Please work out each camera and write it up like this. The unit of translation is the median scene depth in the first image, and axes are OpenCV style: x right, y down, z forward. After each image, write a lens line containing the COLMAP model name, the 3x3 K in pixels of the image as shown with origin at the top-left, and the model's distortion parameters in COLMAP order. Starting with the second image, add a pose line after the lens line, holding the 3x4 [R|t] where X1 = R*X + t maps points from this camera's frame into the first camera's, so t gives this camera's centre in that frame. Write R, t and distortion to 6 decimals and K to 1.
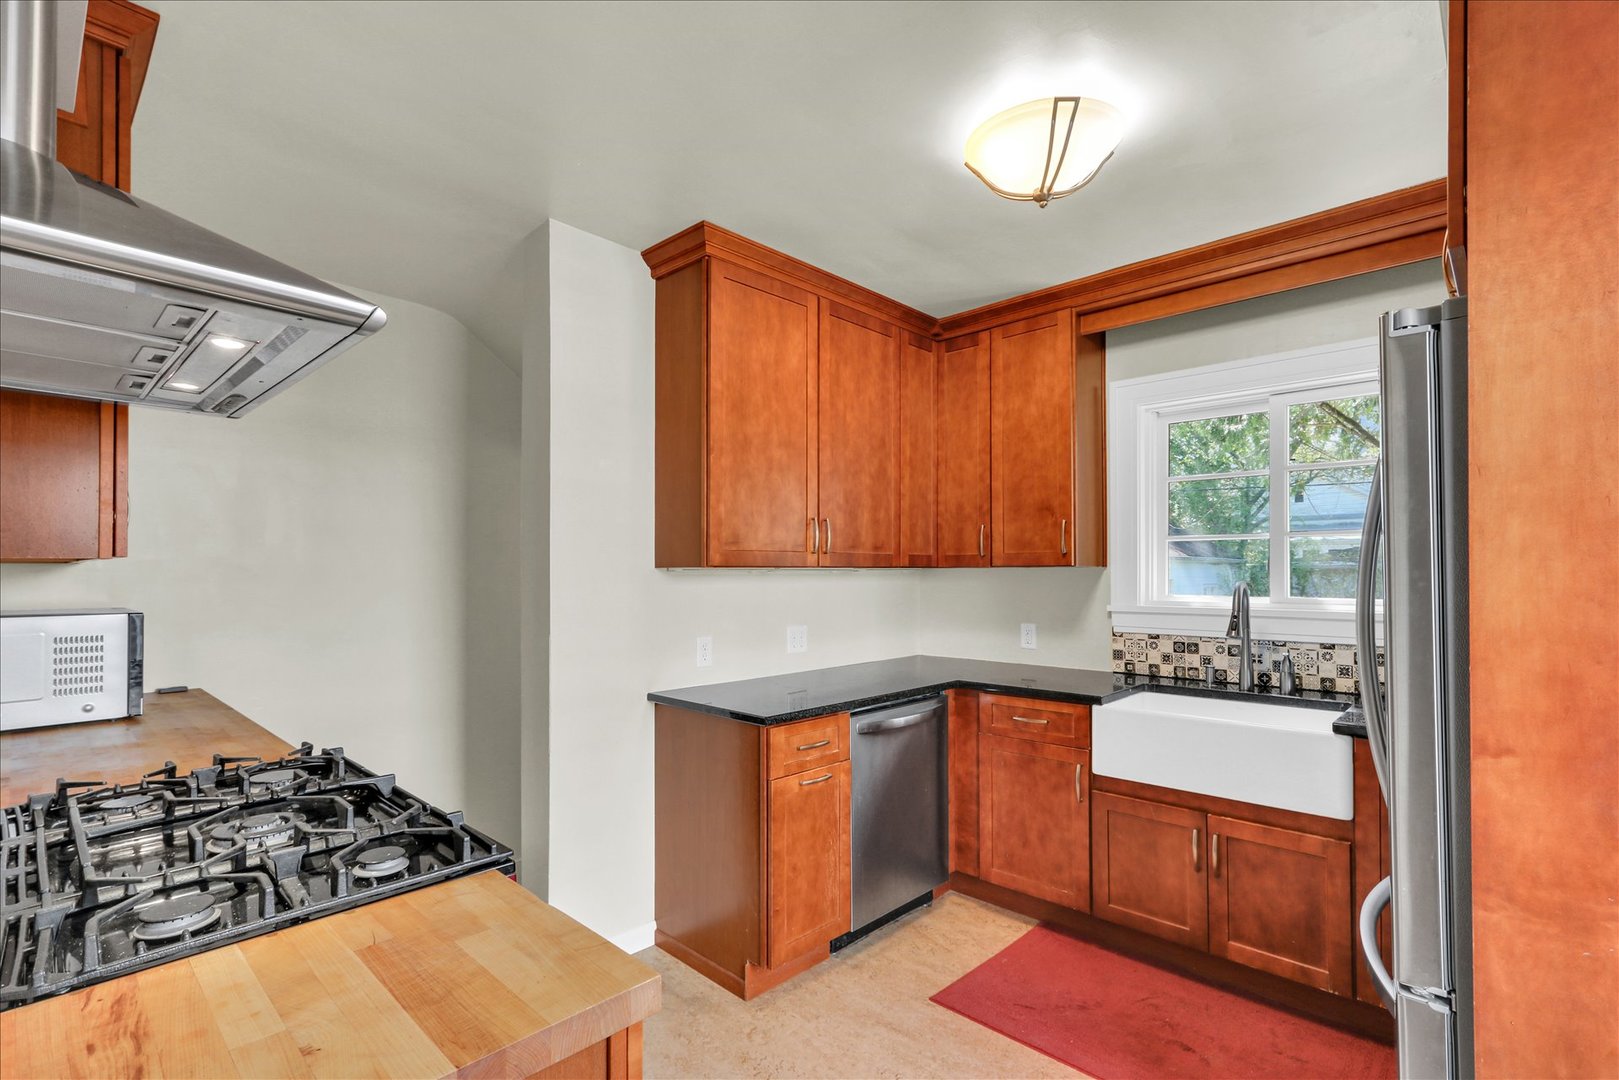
lens RADIAL K [[754.1, 0, 808.1], [0, 754.1, 564.9], [0, 0, 1]] dist [-0.001511, 0.000405]
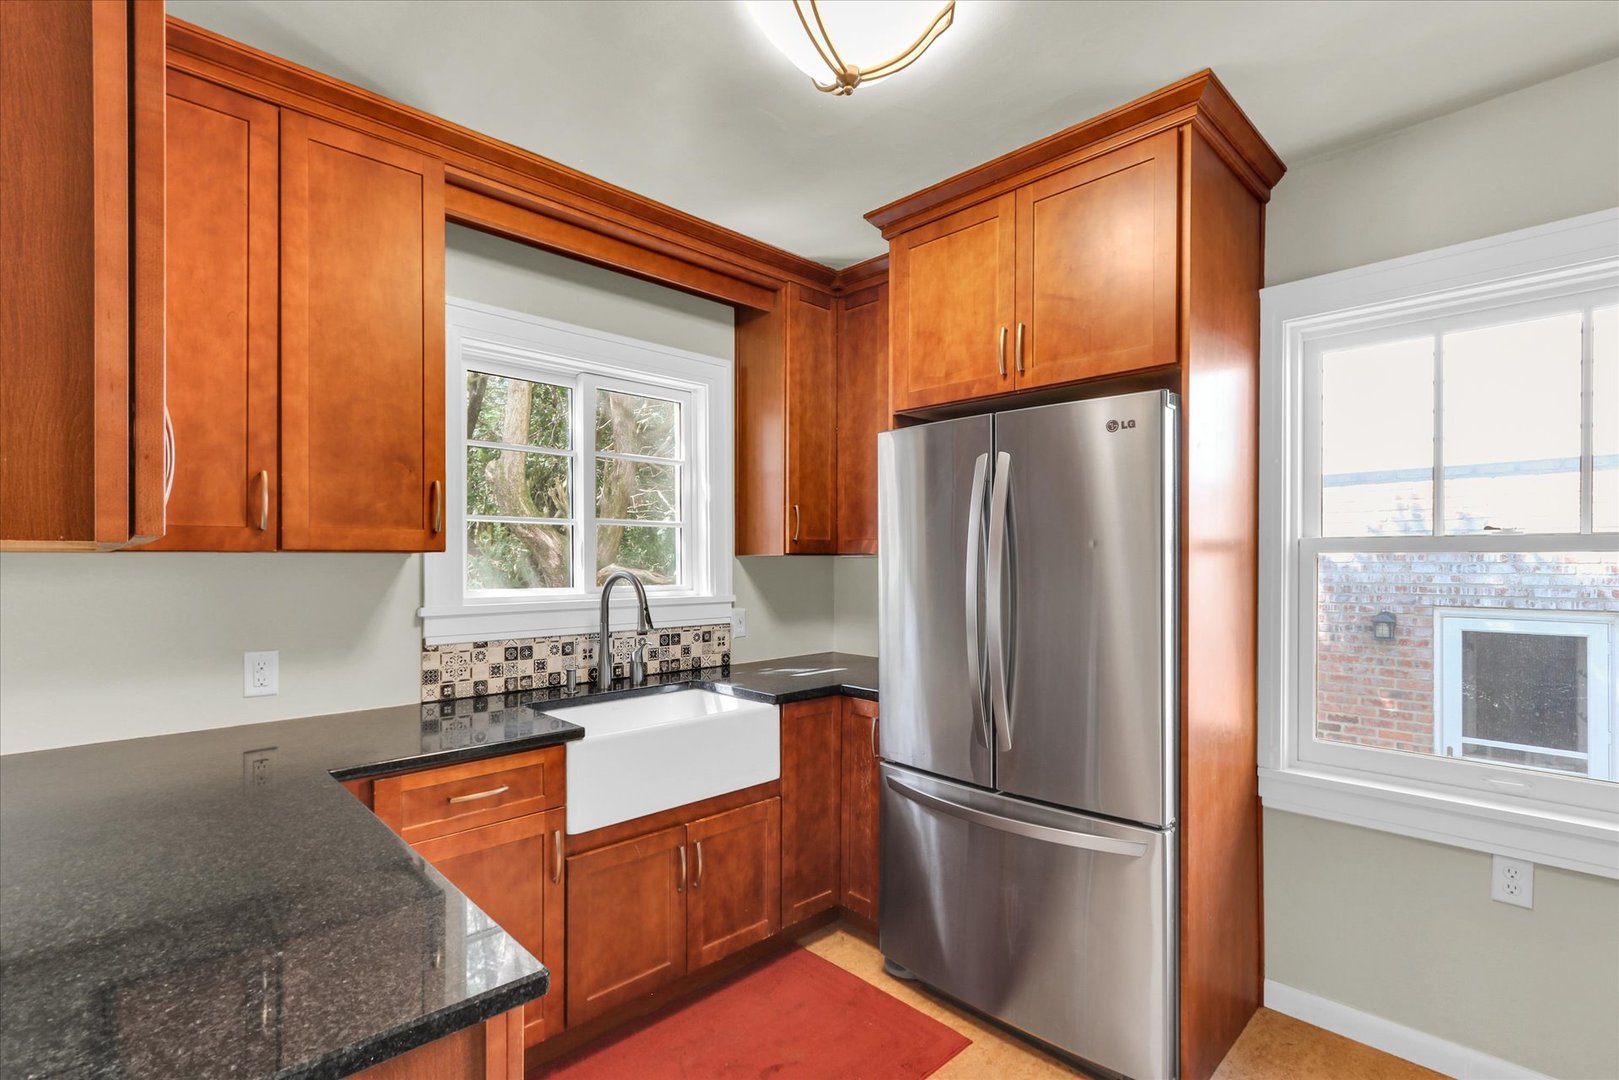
lens RADIAL K [[754.1, 0, 808.1], [0, 754.1, 564.9], [0, 0, 1]] dist [-0.001511, 0.000405]
pose [[0.041462, -0.005339, 0.999126, -0.294888], [-0.007420, 0.999957, 0.005651, 0.006897], [-0.999113, -0.007648, 0.041420, 0.636987]]
